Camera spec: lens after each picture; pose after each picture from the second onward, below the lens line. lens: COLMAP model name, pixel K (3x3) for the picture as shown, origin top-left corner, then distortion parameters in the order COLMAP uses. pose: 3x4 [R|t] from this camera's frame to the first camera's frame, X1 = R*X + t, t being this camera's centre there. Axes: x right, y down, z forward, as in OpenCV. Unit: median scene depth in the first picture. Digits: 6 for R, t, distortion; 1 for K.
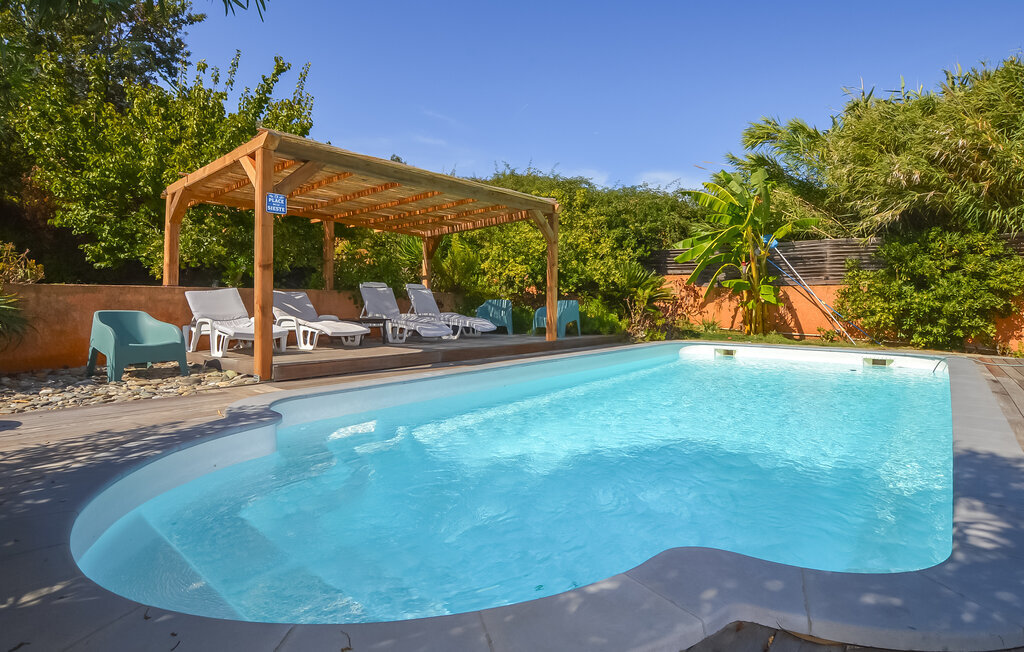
lens RADIAL K [[514.3, 0, 499.8], [0, 514.3, 301.8], [0, 0, 1]] dist [-0.003393, -0.000280]
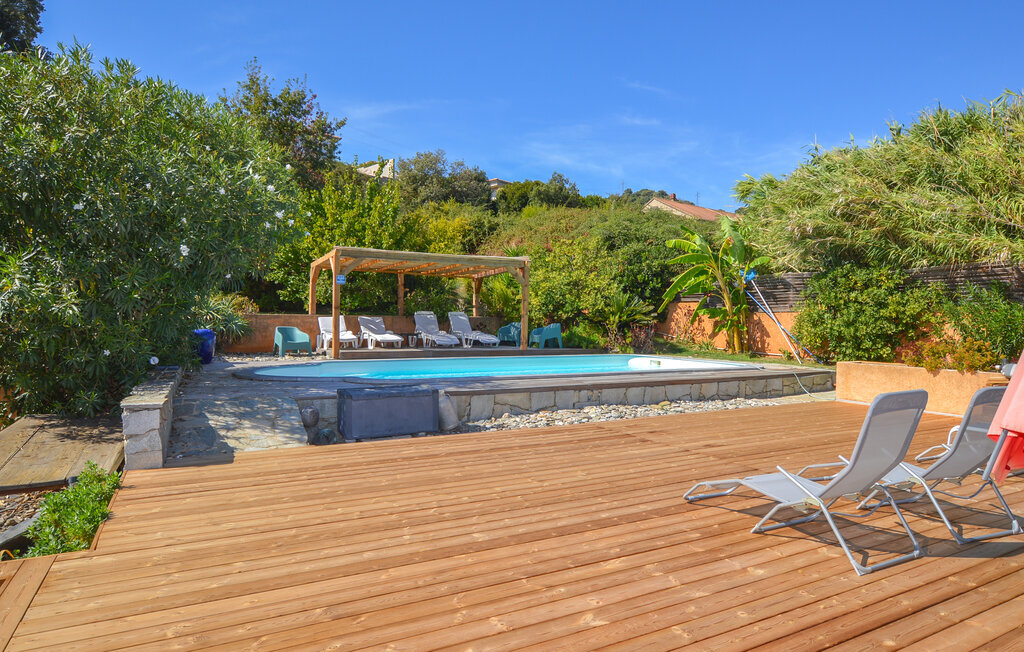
lens RADIAL K [[605.5, 0, 512.9], [0, 605.5, 324.1], [0, 0, 1]] dist [0.002496, 0.000117]
pose [[0.938579, 0.008033, -0.344970, 0.828118], [-0.007302, 0.999967, 0.003419, -0.006895], [0.344987, -0.000690, 0.938607, -0.853584]]
